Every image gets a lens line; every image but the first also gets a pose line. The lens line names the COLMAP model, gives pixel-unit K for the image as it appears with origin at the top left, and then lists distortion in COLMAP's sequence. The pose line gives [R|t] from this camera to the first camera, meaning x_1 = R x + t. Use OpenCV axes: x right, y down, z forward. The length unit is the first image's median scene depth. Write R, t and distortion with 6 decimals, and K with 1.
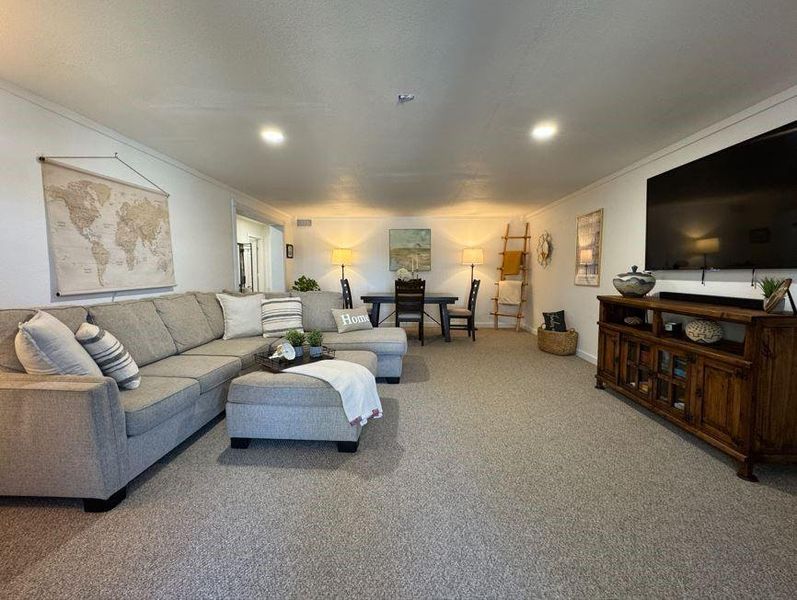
lens RADIAL K [[351.7, 0, 396.2], [0, 351.7, 300.4], [0, 0, 1]] dist [-0.001622, 0.000113]
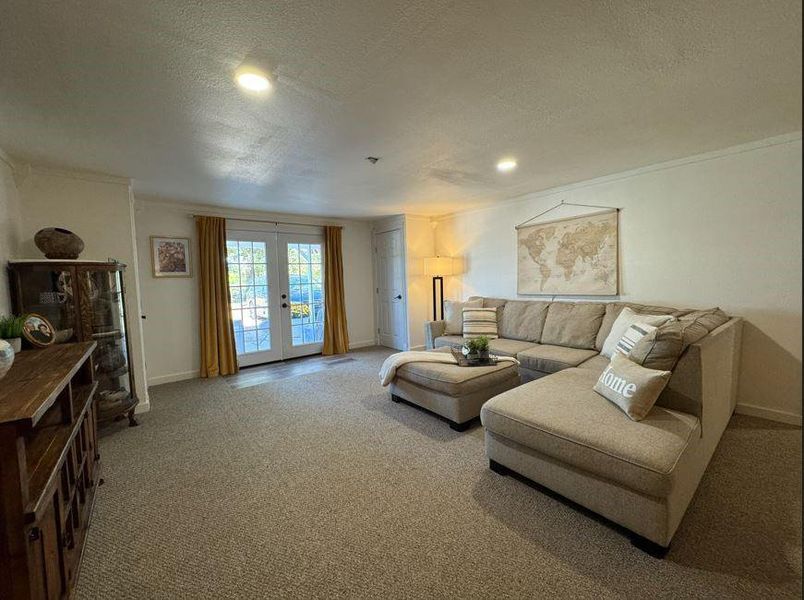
lens RADIAL K [[326.0, 0, 401.8], [0, 326.0, 298.8], [0, 0, 1]] dist [-0.003281, 0.000379]
pose [[-0.758476, 0.062971, -0.648652, 0.580995], [-0.026494, 0.991519, 0.127236, -0.162042], [0.651162, 0.113691, -0.750375, 1.546546]]
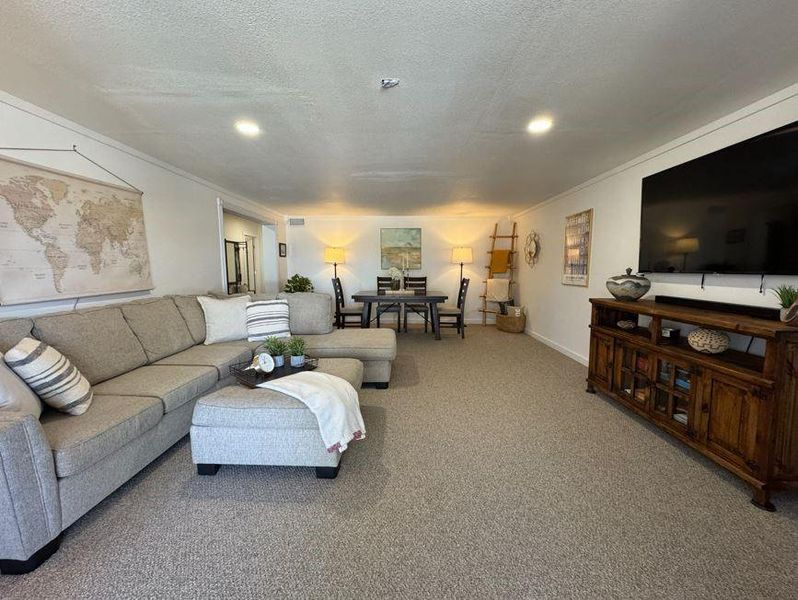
lens RADIAL K [[324.3, 0, 398.4], [0, 324.3, 300.7], [0, 0, 1]] dist [-0.000111, 0.000079]
pose [[0.999716, -0.003363, 0.023609, 0.020467], [0.002827, 0.999738, 0.022703, -0.033068], [-0.023679, -0.022629, 0.999463, 0.124141]]
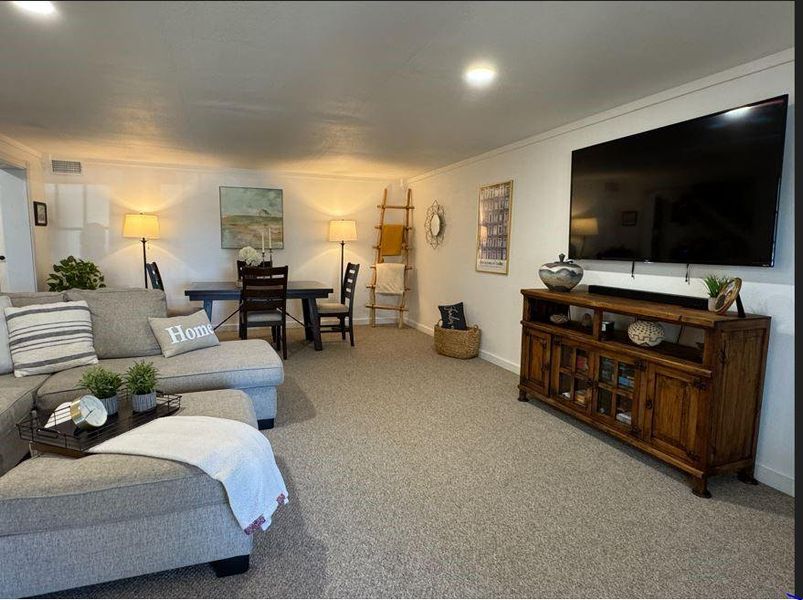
lens RADIAL K [[458.4, 0, 395.9], [0, 458.4, 302.6], [0, 0, 1]] dist [-0.003628, 0.001858]
pose [[0.923295, -0.035450, 0.382453, -0.121493], [0.017485, 0.998579, 0.050347, -0.047214], [-0.383695, -0.039798, 0.922602, 0.141885]]
